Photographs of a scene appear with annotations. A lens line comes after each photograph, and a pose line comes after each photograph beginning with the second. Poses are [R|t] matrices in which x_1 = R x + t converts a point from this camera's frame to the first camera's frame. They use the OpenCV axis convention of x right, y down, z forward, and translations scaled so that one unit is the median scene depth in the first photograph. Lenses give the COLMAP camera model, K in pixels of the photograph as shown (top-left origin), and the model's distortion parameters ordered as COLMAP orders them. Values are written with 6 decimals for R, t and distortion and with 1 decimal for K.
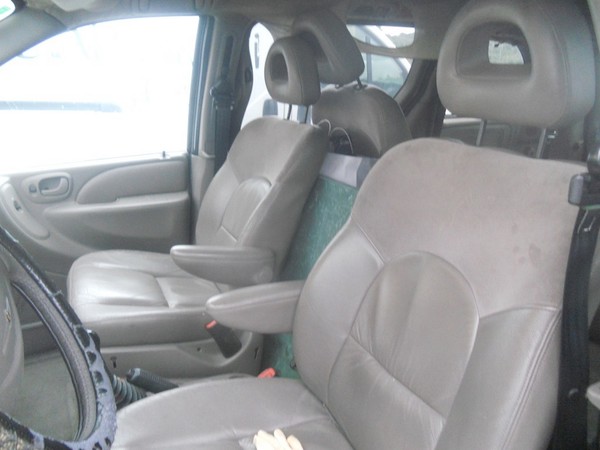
lens RADIAL K [[466.0, 0, 301.8], [0, 466.0, 228.0], [0, 0, 1]] dist [-0.037922, 0.007409]
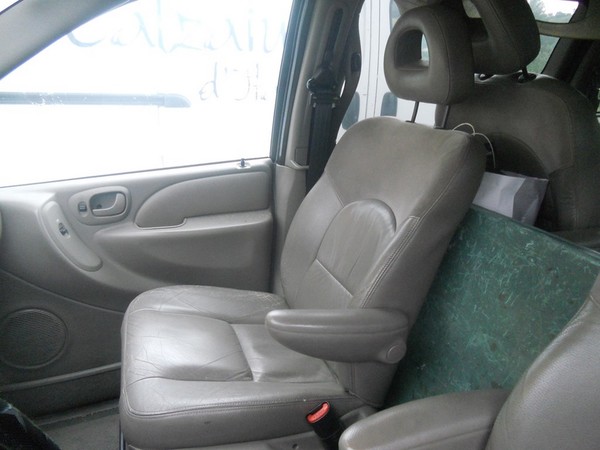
lens RADIAL K [[461.5, 0, 300.0], [0, 461.5, 225.0], [0, 0, 1]] dist [-0.035862, 0.010250]
pose [[0.993635, 0.029013, -0.108851, -0.123310], [-0.027532, 0.999507, 0.015088, -0.075476], [0.109235, -0.011995, 0.993944, 0.252691]]
